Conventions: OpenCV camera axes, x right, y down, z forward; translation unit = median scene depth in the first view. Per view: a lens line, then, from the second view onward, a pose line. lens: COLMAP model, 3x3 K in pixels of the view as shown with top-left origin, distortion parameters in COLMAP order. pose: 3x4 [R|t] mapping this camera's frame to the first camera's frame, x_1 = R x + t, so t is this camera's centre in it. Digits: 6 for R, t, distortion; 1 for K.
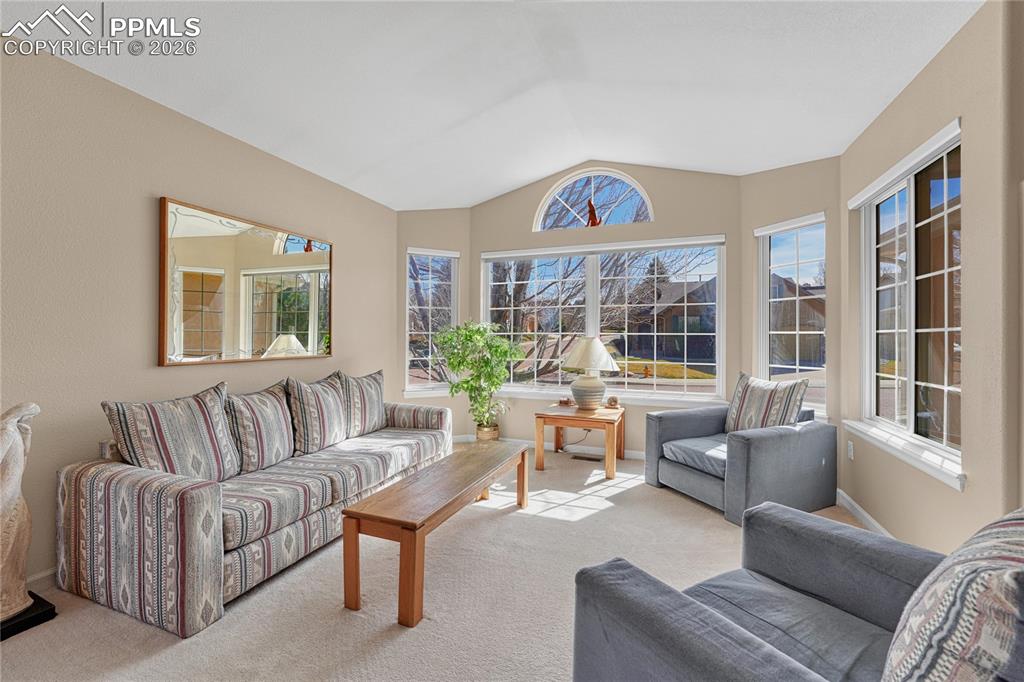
lens RADIAL K [[410.6, 0, 512.7], [0, 410.6, 342.6], [0, 0, 1]] dist [0.001481, 0.000098]
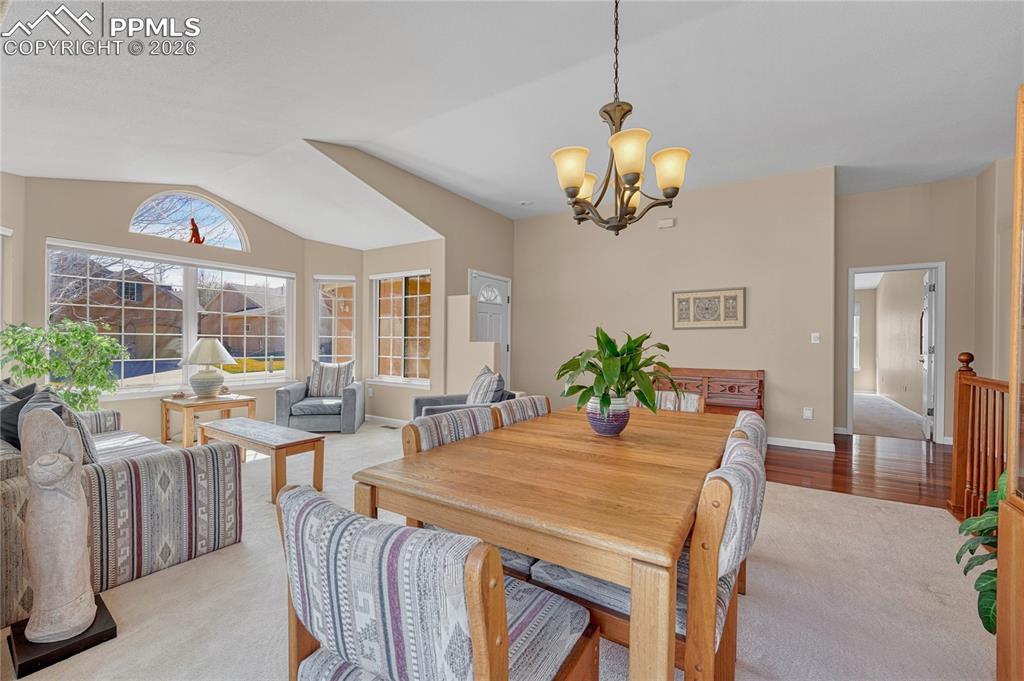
lens RADIAL K [[410.6, 0, 512.4], [0, 410.6, 342.7], [0, 0, 1]] dist [0.001481, 0.000098]
pose [[0.193029, -0.006252, 0.981173, -0.889682], [0.004495, 0.999975, 0.005488, -0.003764], [-0.981183, 0.003351, 0.193052, -0.113598]]
